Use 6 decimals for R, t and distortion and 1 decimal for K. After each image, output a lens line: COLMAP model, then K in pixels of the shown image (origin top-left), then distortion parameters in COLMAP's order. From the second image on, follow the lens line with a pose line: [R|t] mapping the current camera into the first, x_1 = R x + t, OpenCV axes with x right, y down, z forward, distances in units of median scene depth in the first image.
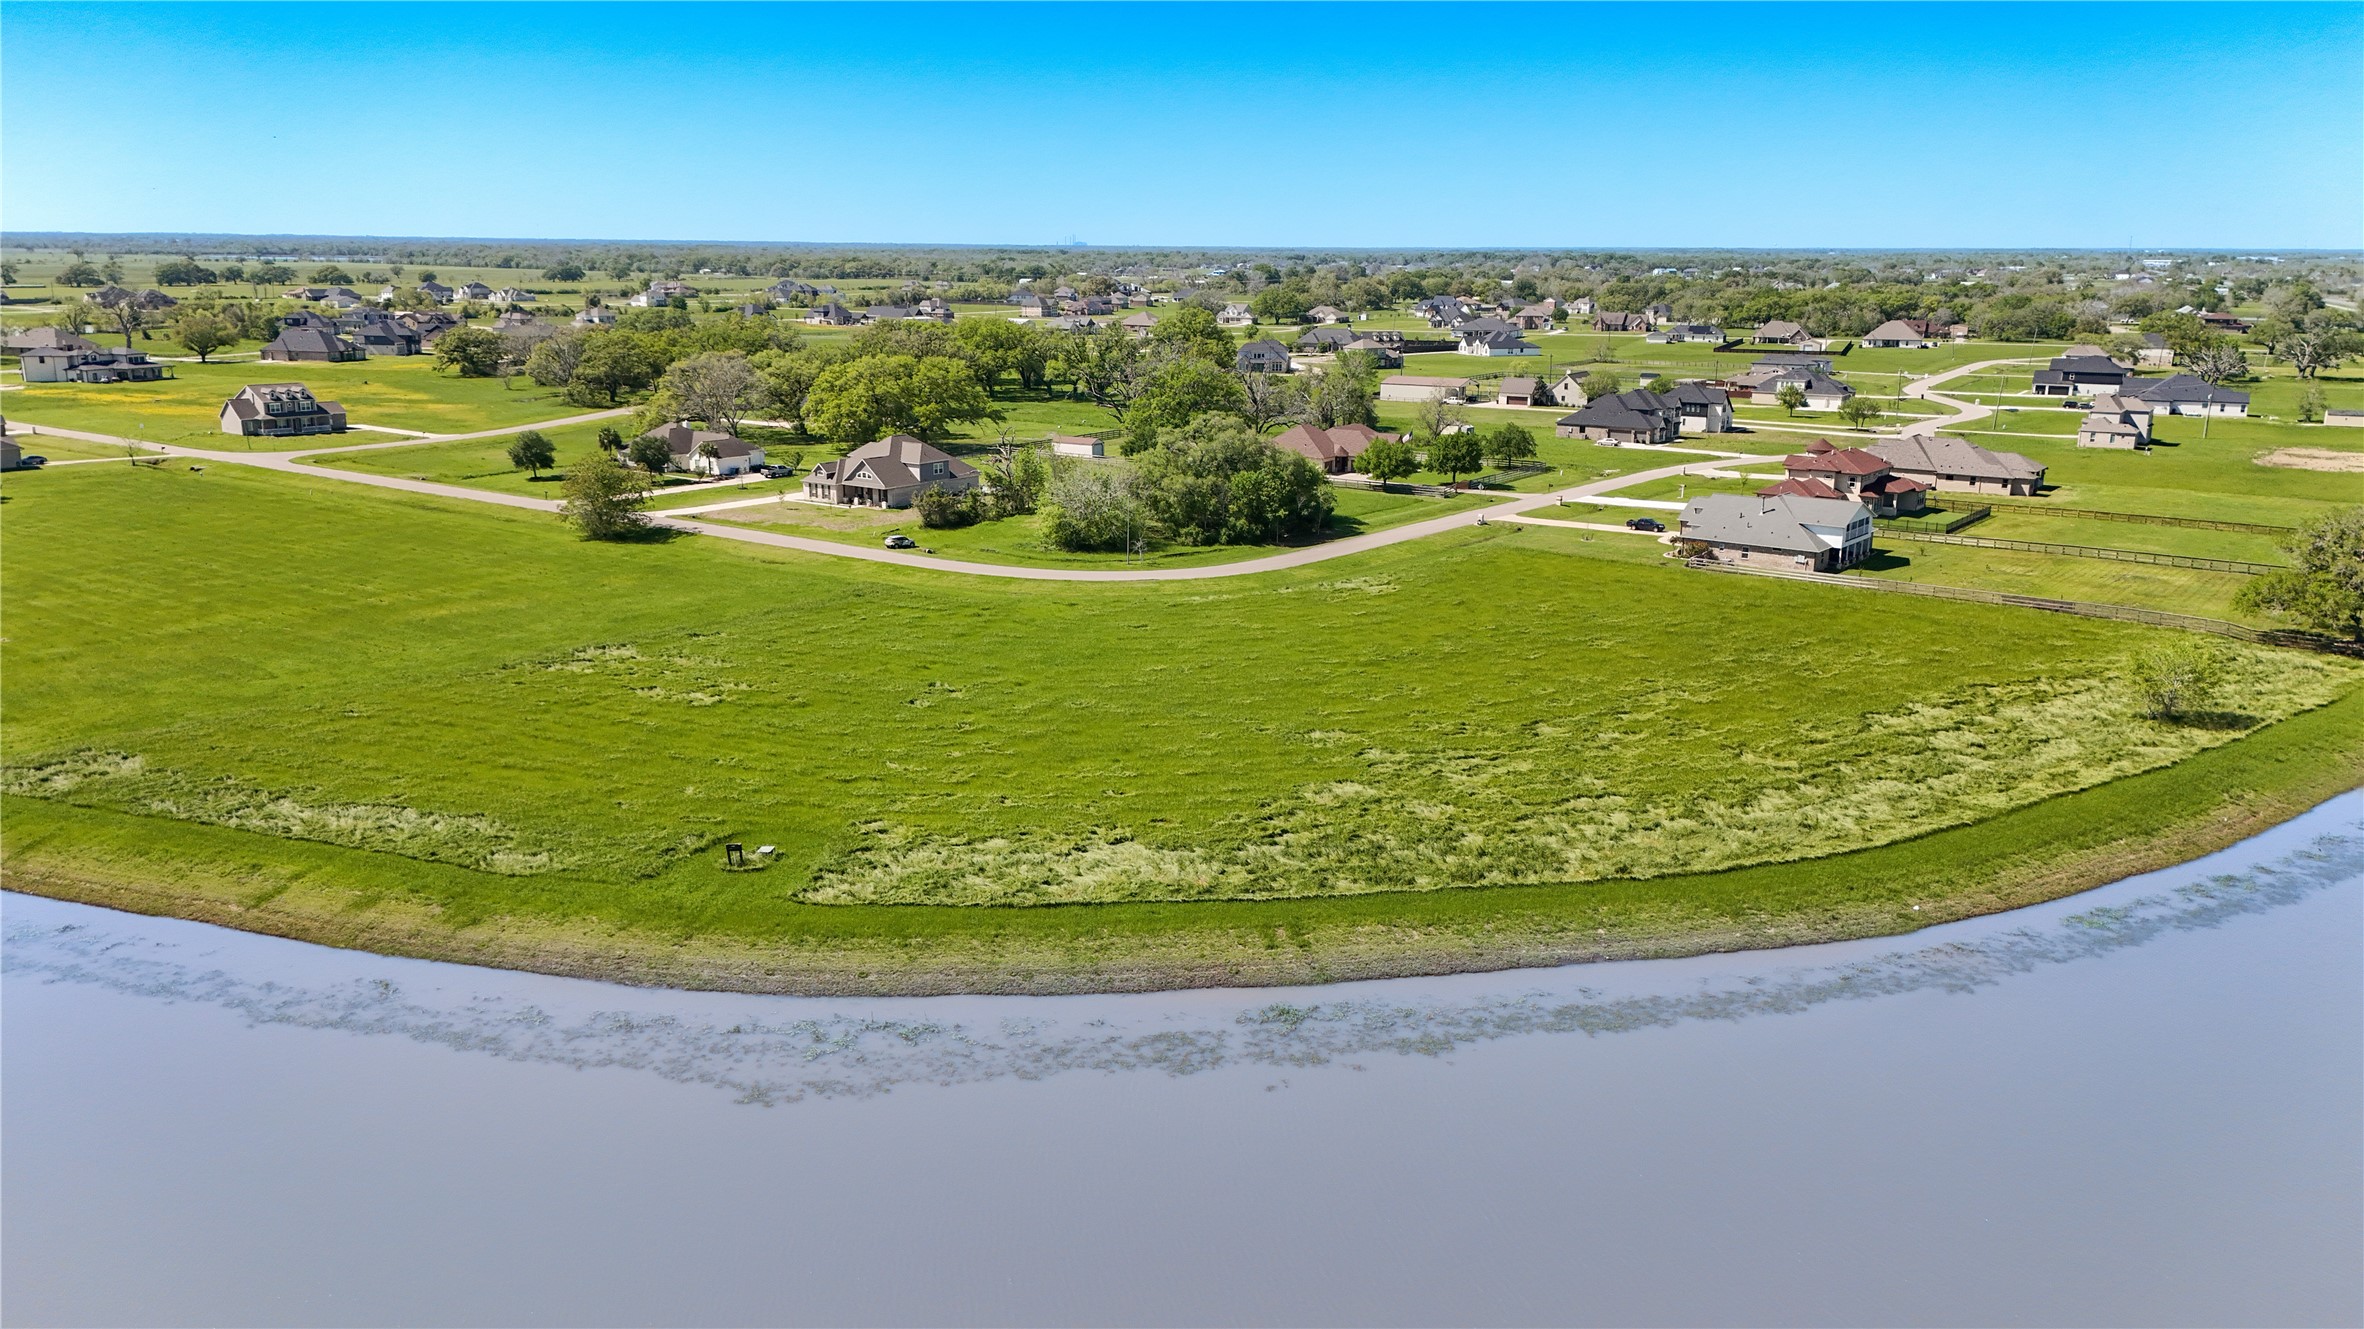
lens RADIAL K [[1730.8, 0, 1182.0], [0, 1730.8, 664.5], [0, 0, 1]] dist [0.078483, -0.073013]
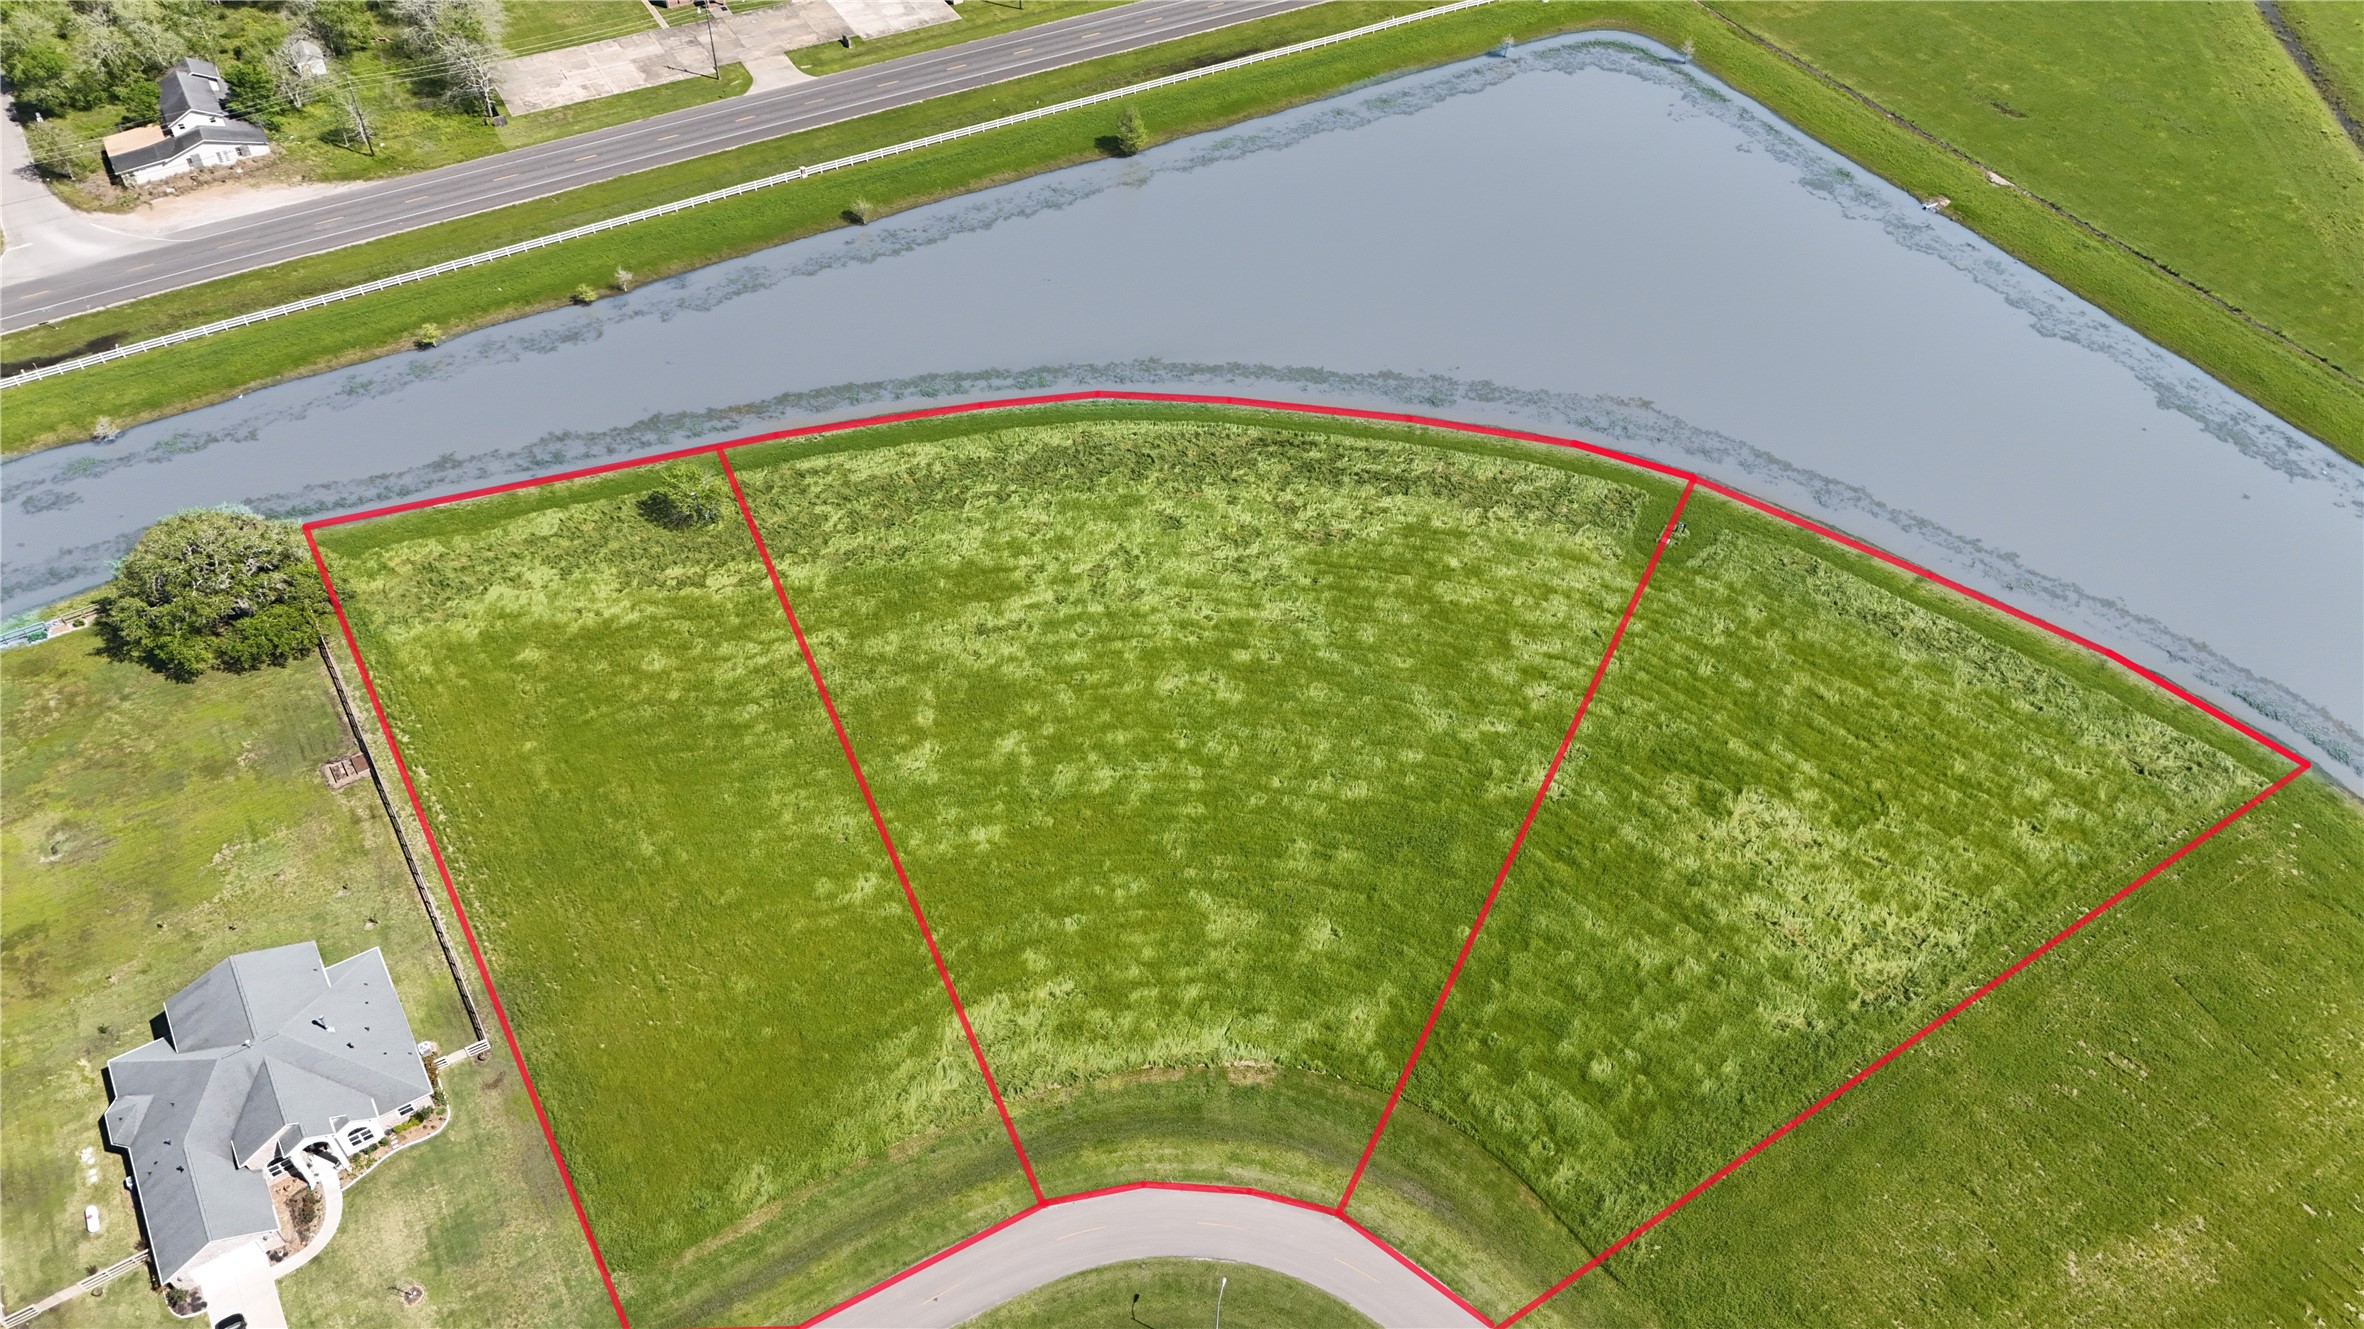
lens RADIAL K [[1730.8, 0, 1182.0], [0, 1730.8, 664.5], [0, 0, 1]] dist [0.078483, -0.073013]
pose [[-0.944172, -0.254552, 0.209148, -0.080612], [0.048969, 0.519349, 0.853158, -0.653792], [-0.325794, 0.815769, -0.477890, 0.988431]]
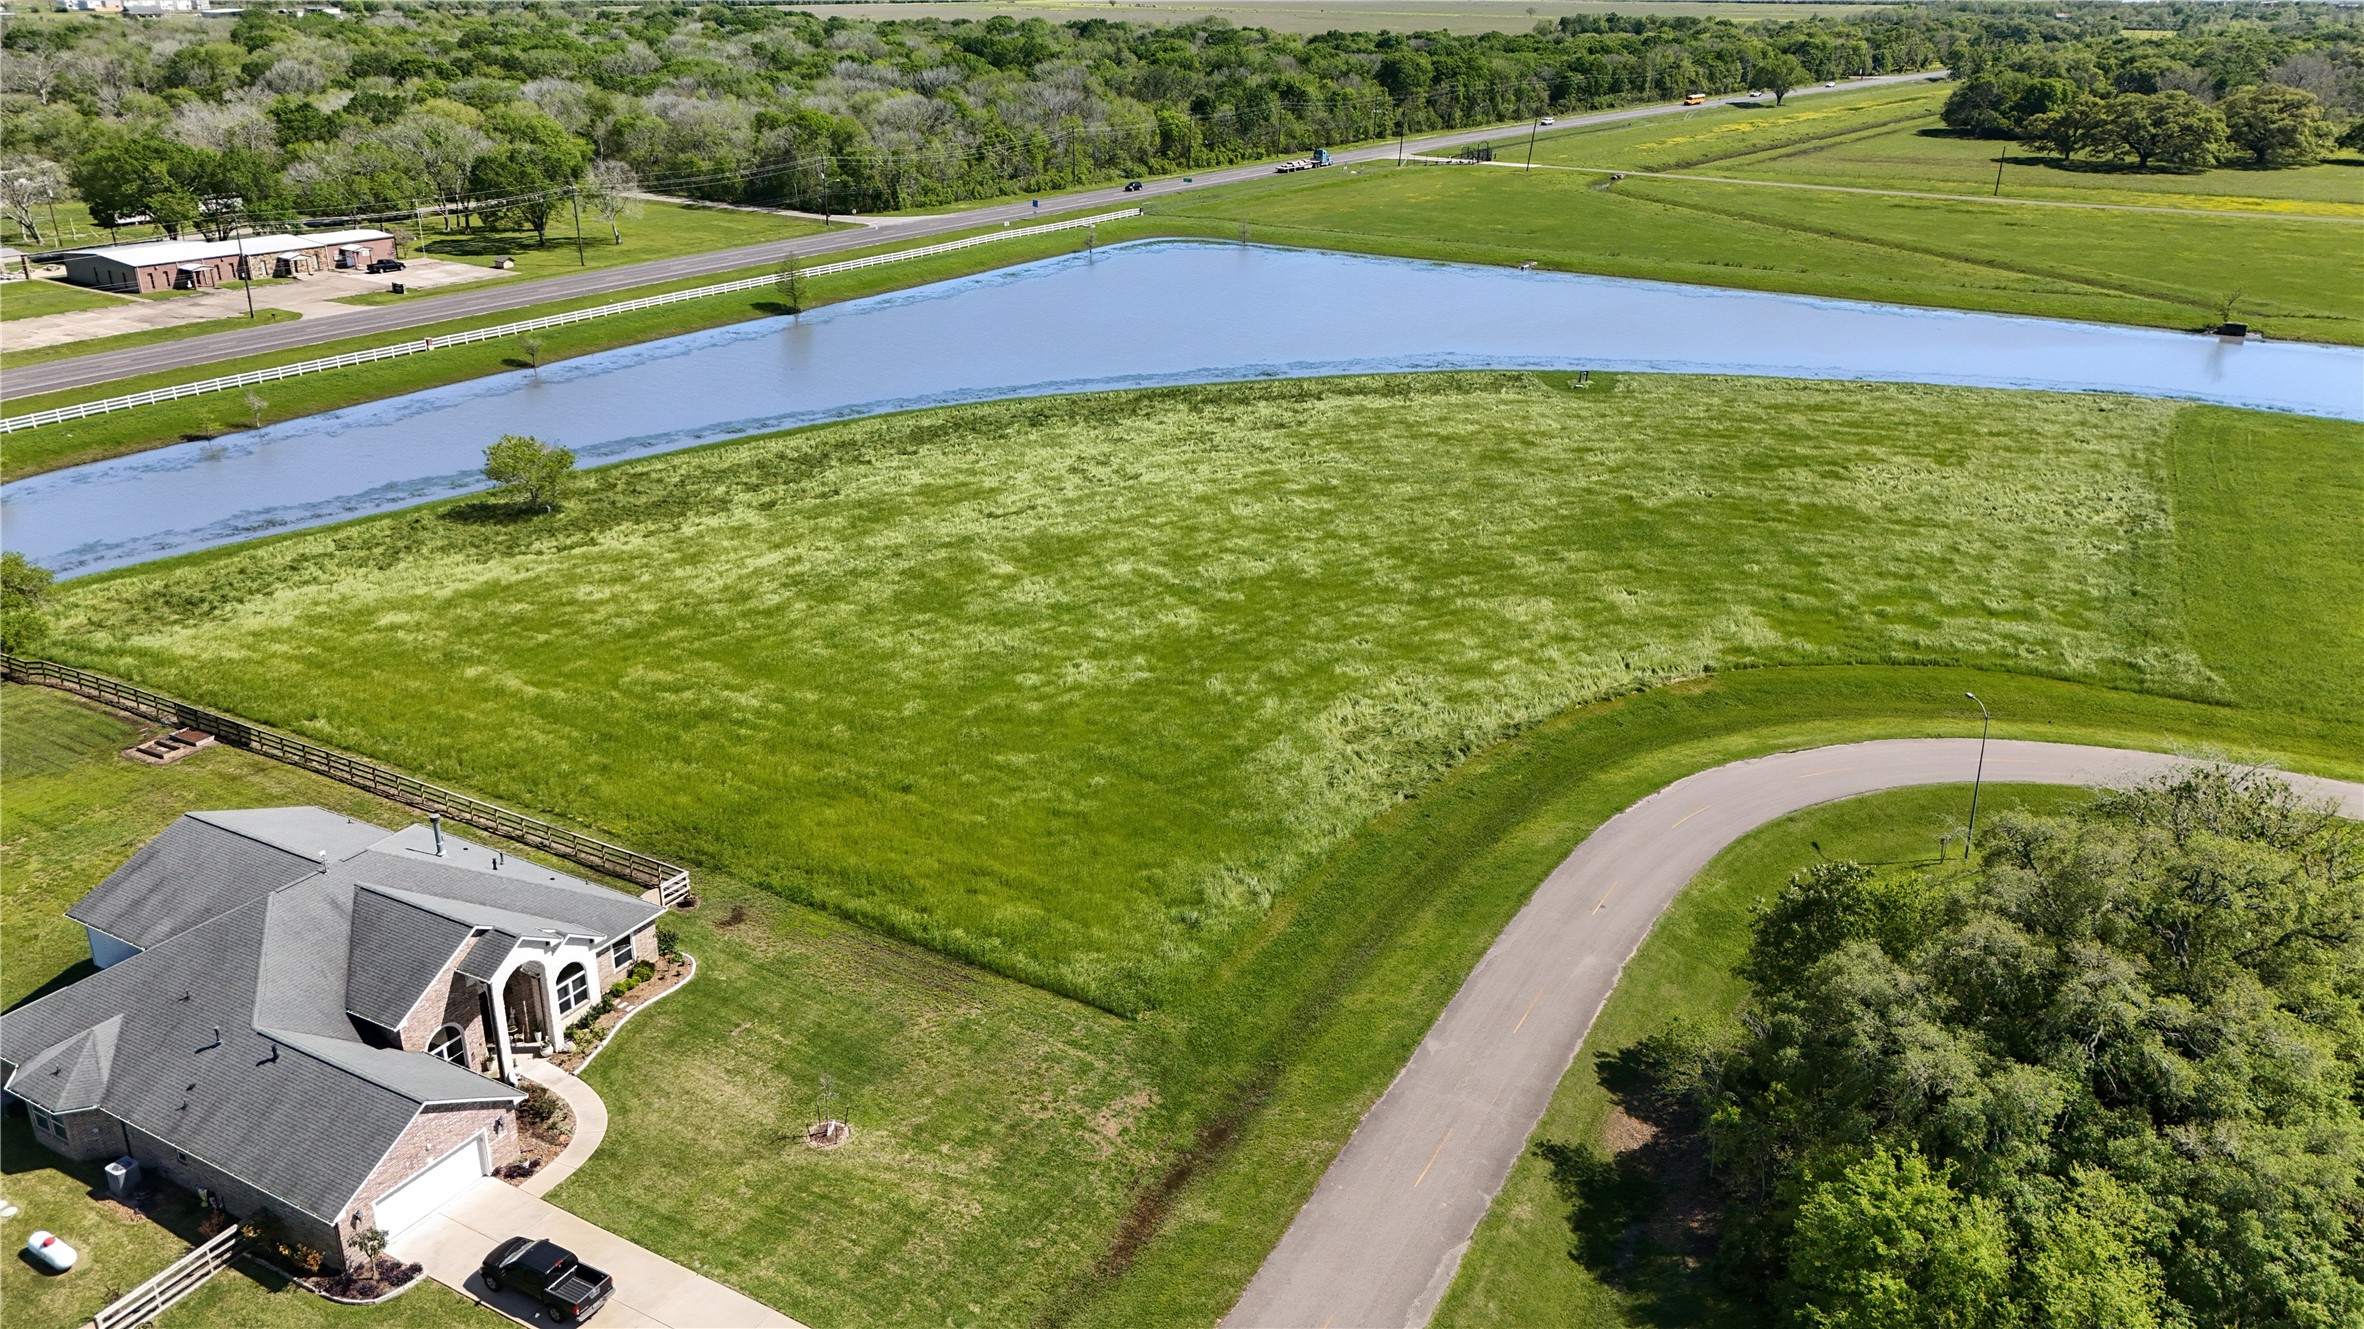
lens RADIAL K [[1730.8, 0, 1182.0], [0, 1730.8, 664.5], [0, 0, 1]] dist [0.078483, -0.073013]
pose [[-0.987335, 0.041987, -0.152994, 0.206100], [-0.055373, 0.812499, 0.580327, -0.311224], [0.148674, 0.581448, -0.799884, 1.164222]]
